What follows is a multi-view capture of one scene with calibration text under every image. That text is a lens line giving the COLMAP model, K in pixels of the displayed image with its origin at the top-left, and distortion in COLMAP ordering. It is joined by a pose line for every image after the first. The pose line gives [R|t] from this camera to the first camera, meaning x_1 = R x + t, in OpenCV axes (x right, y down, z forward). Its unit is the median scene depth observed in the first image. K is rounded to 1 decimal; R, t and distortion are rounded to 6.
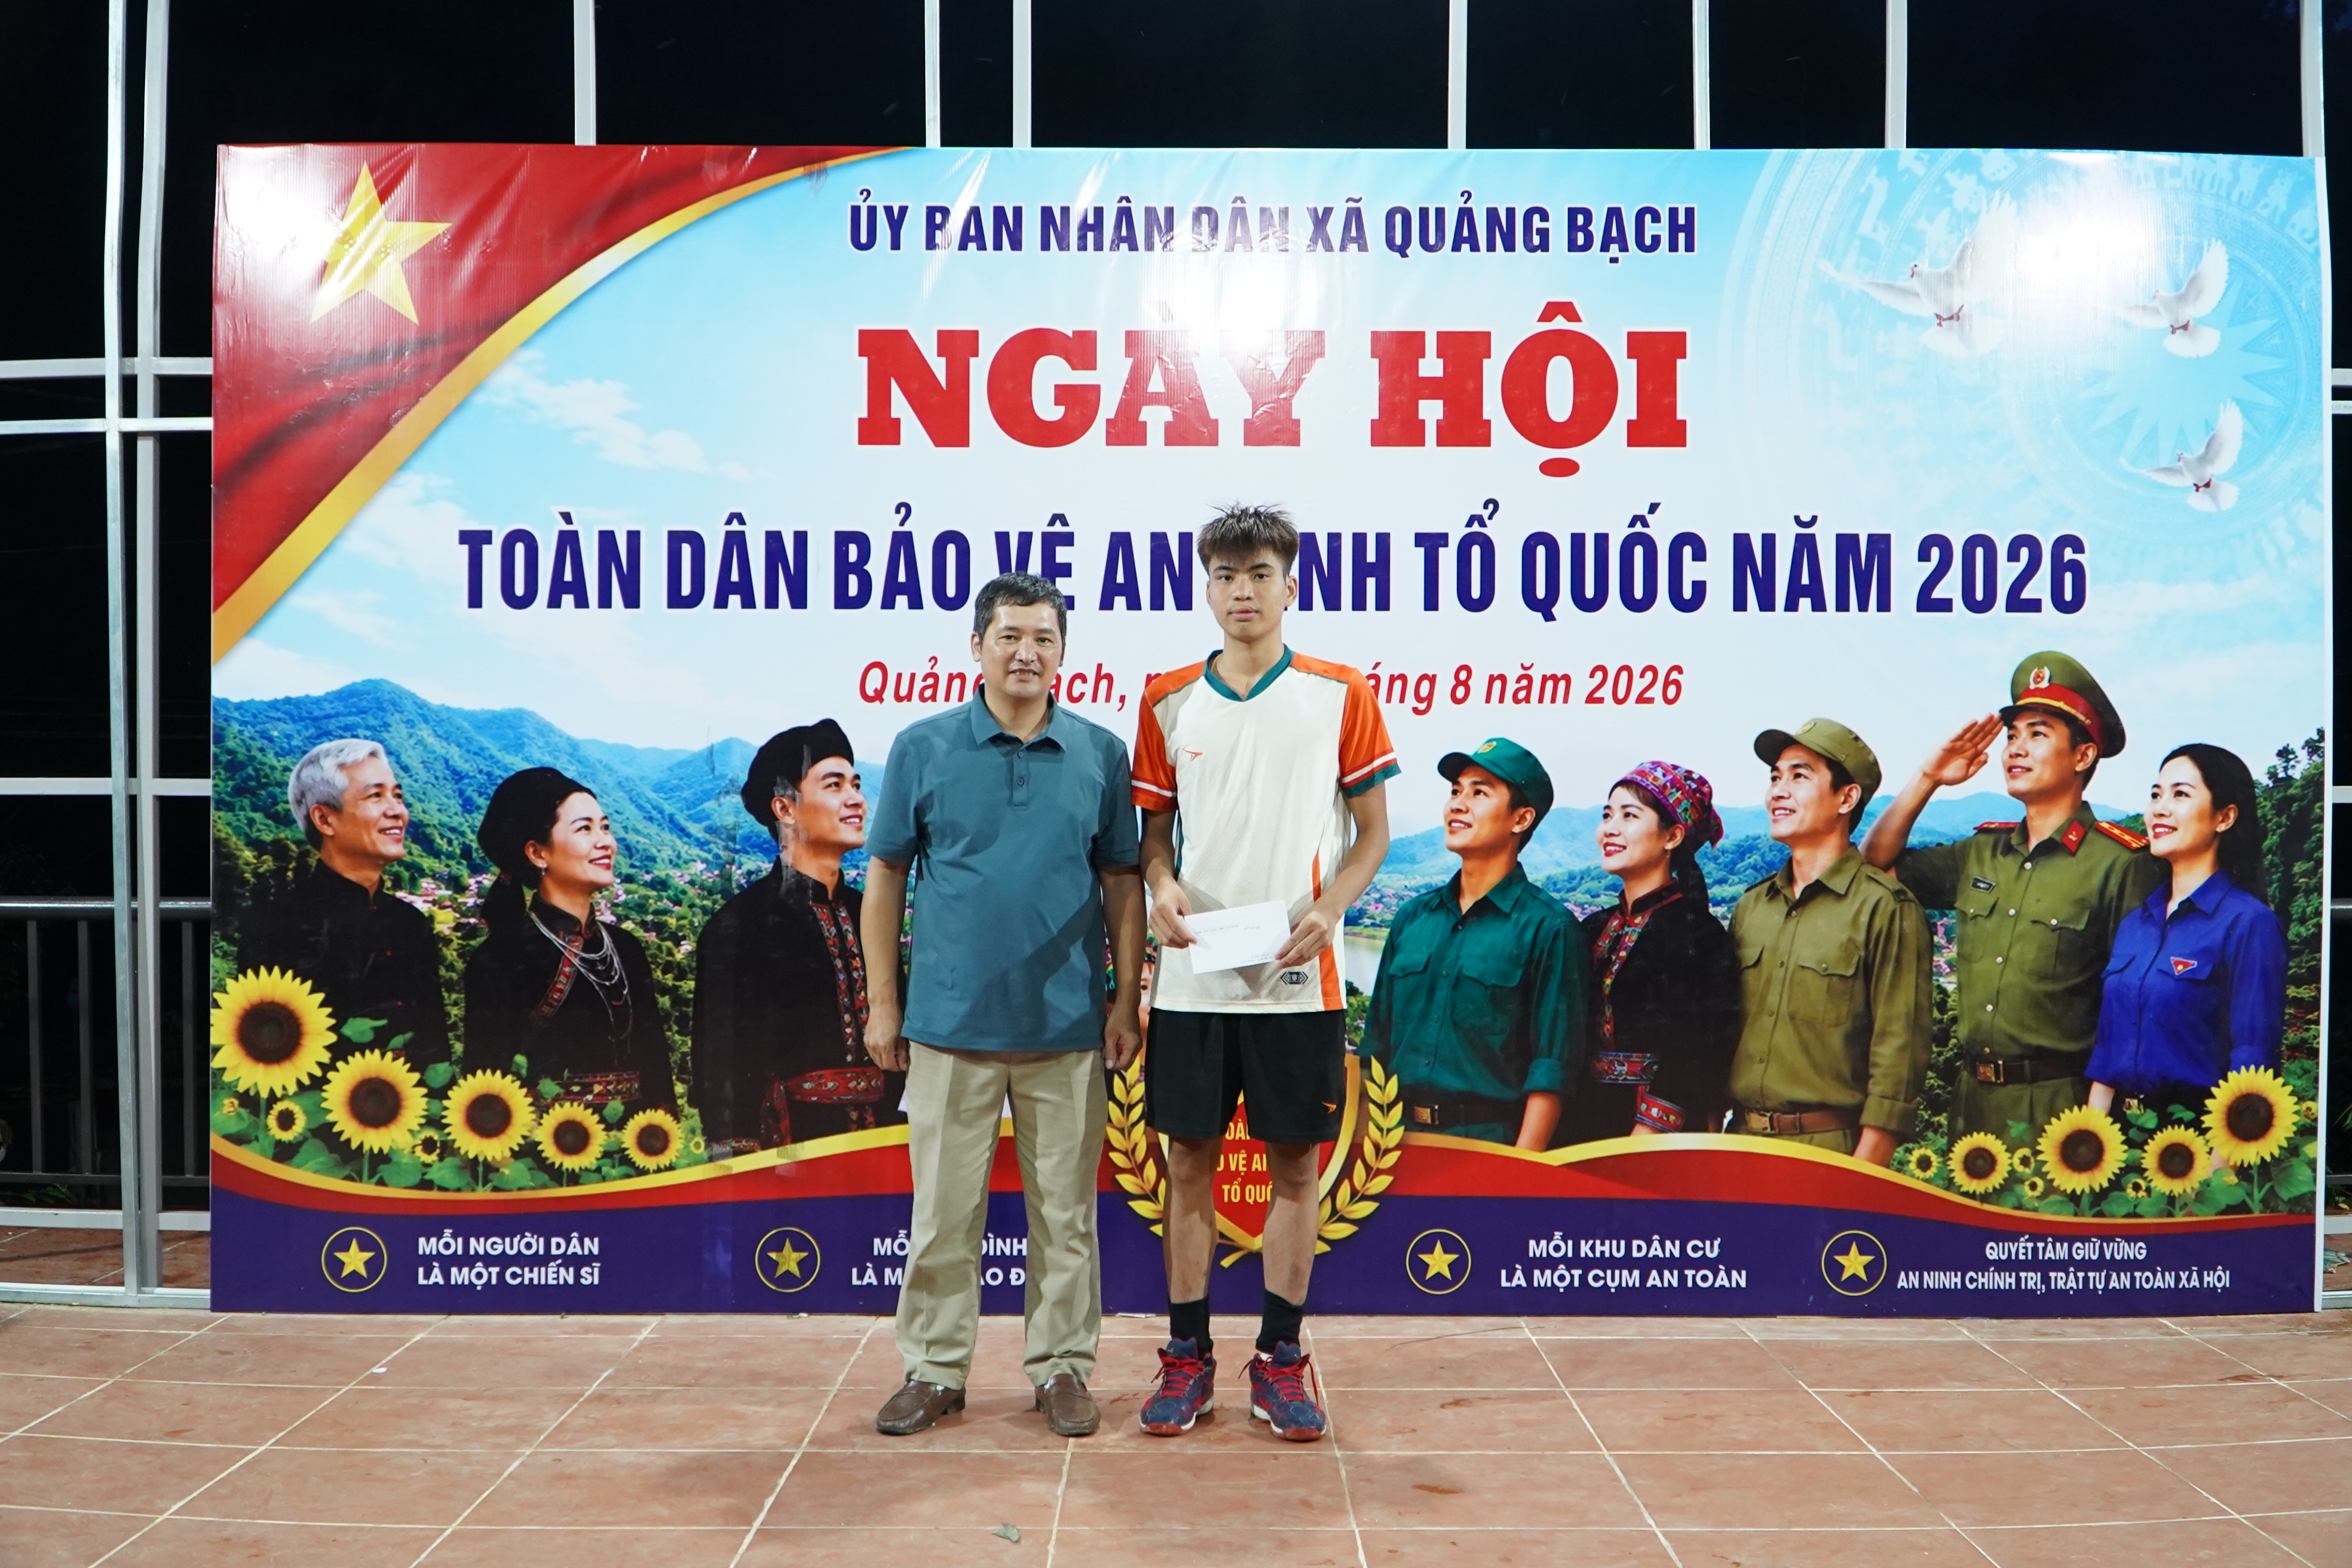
lens RADIAL K [[2344.2, 0, 1192.3], [0, 2344.2, 766.4], [0, 0, 1]] dist [-0.013304, 0.000000]
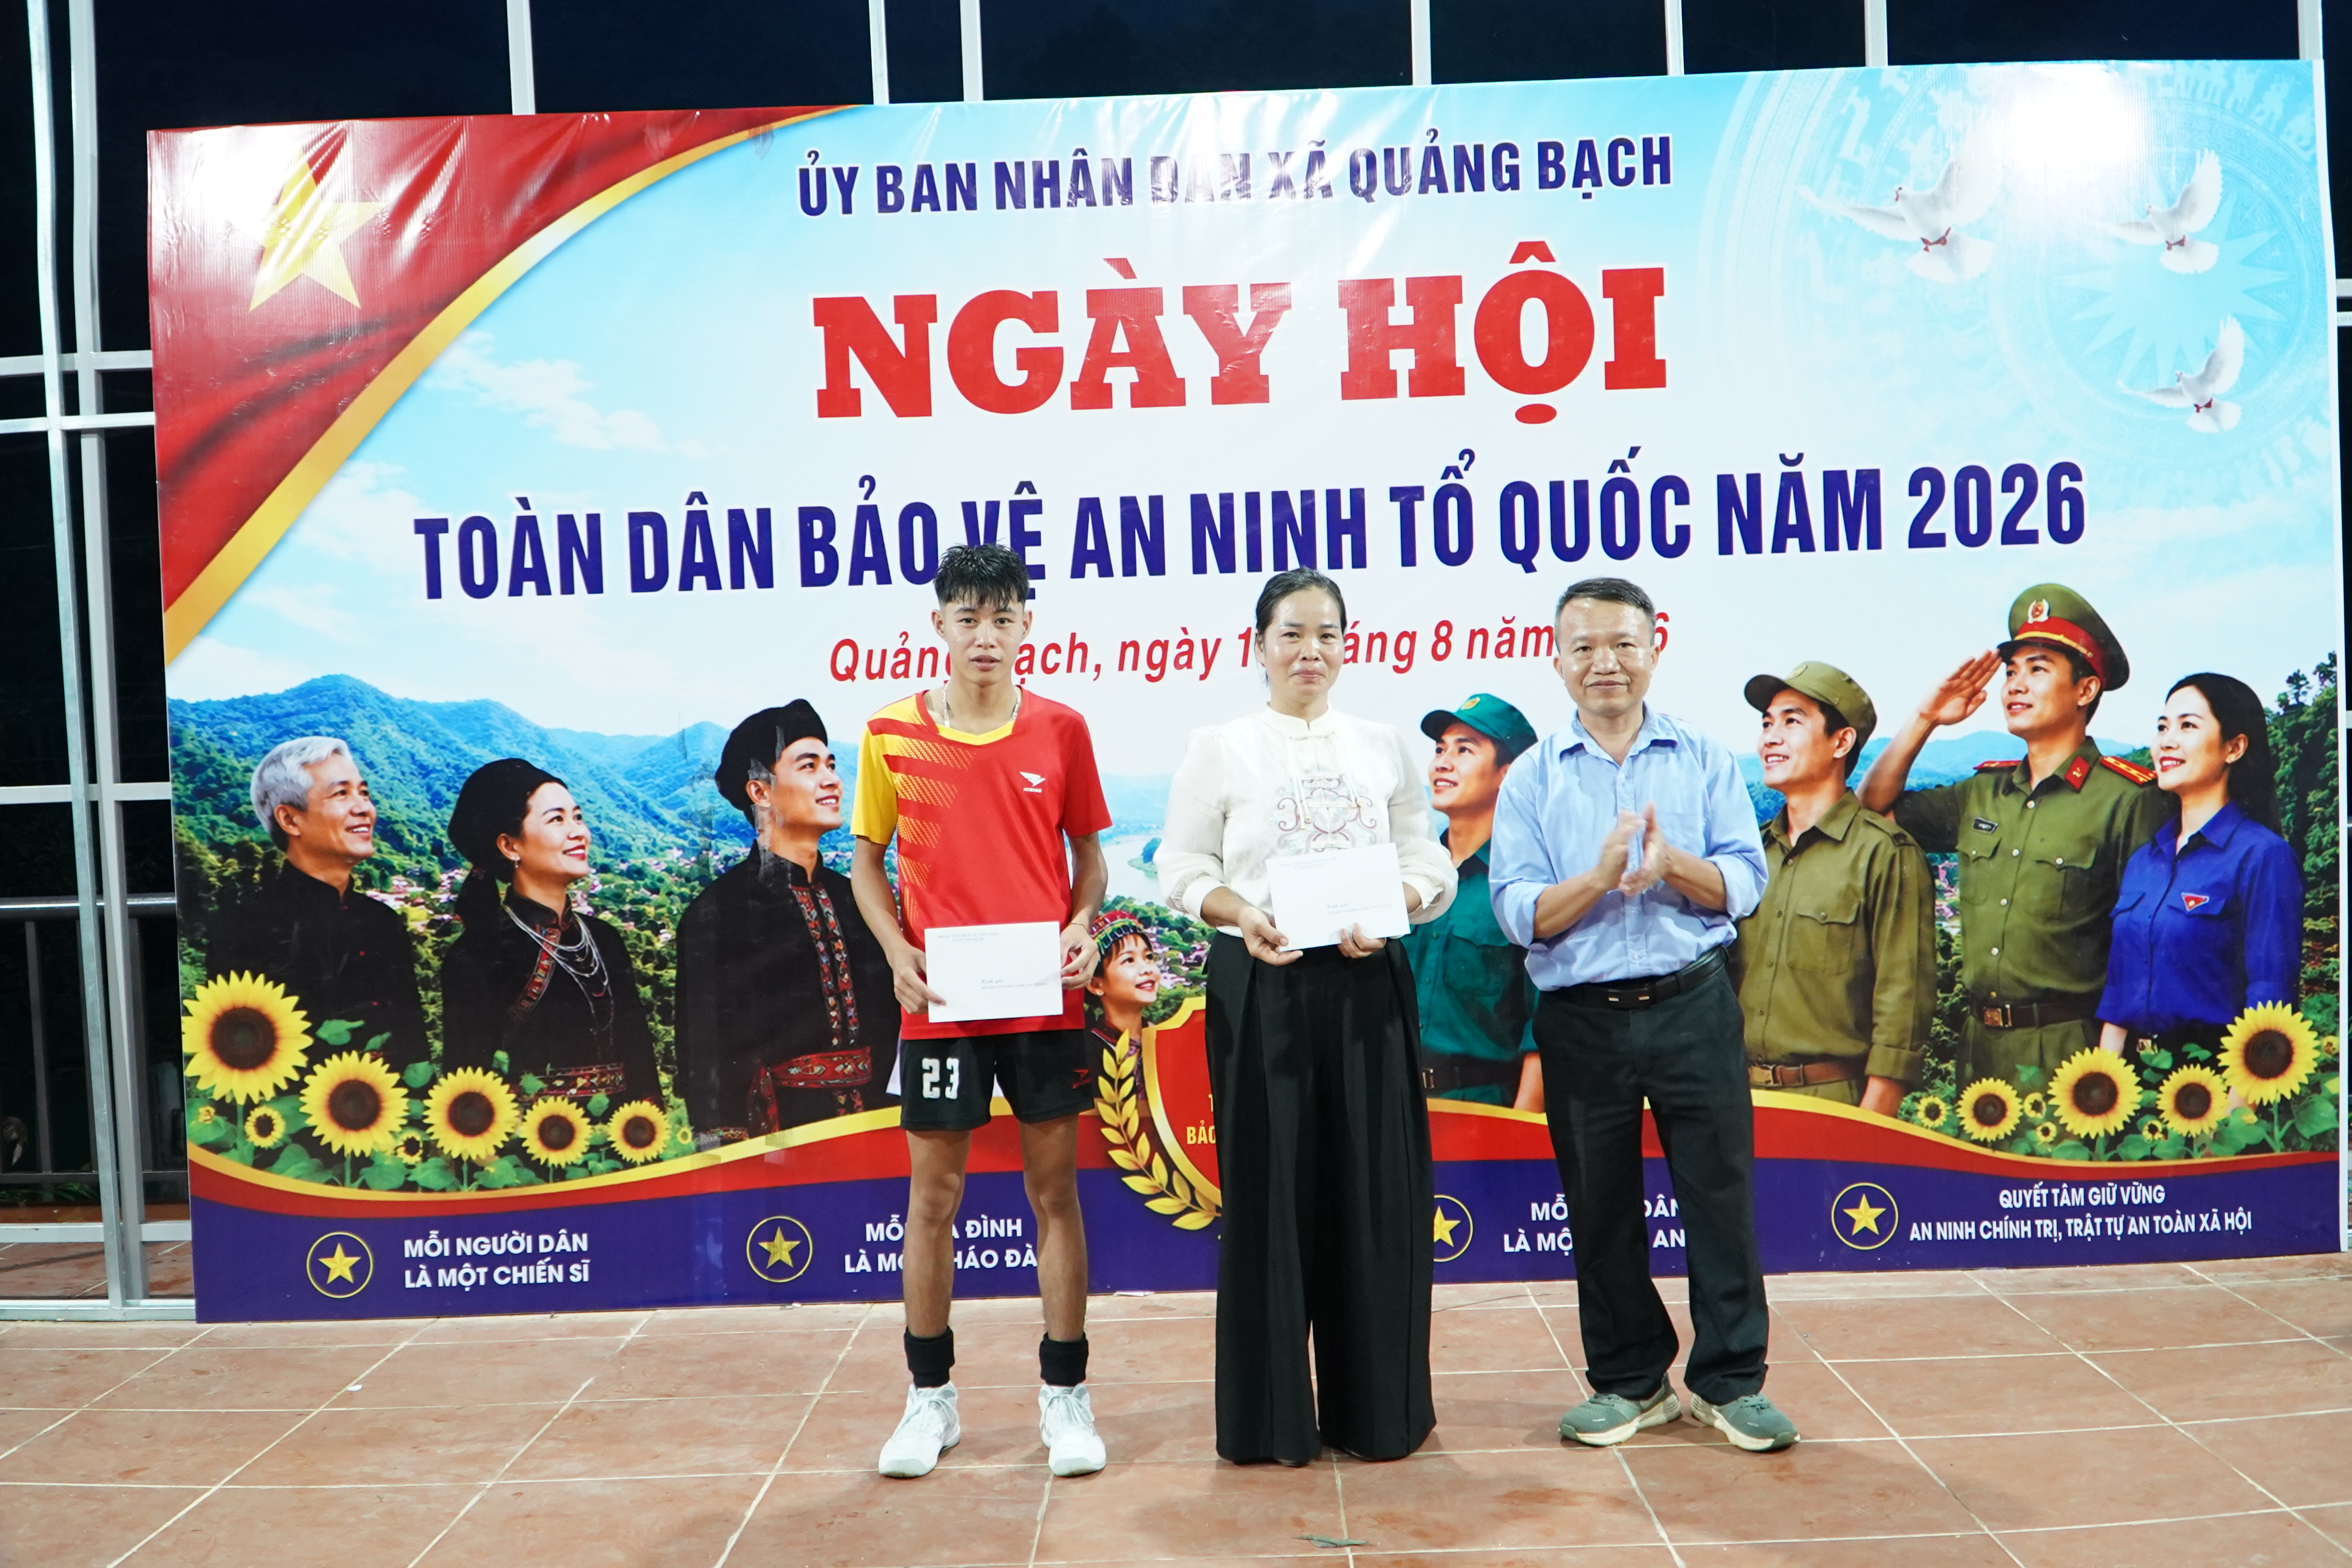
lens RADIAL K [[2104.1, 0, 1192.5], [0, 2104.1, 802.7], [0, 0, 1]] dist [0.020142, 0.030288]
pose [[0.999344, -0.036217, -0.000645, 0.008308], [0.036218, 0.998804, 0.032845, 0.000145], [-0.000546, -0.032847, 0.999460, 0.117069]]
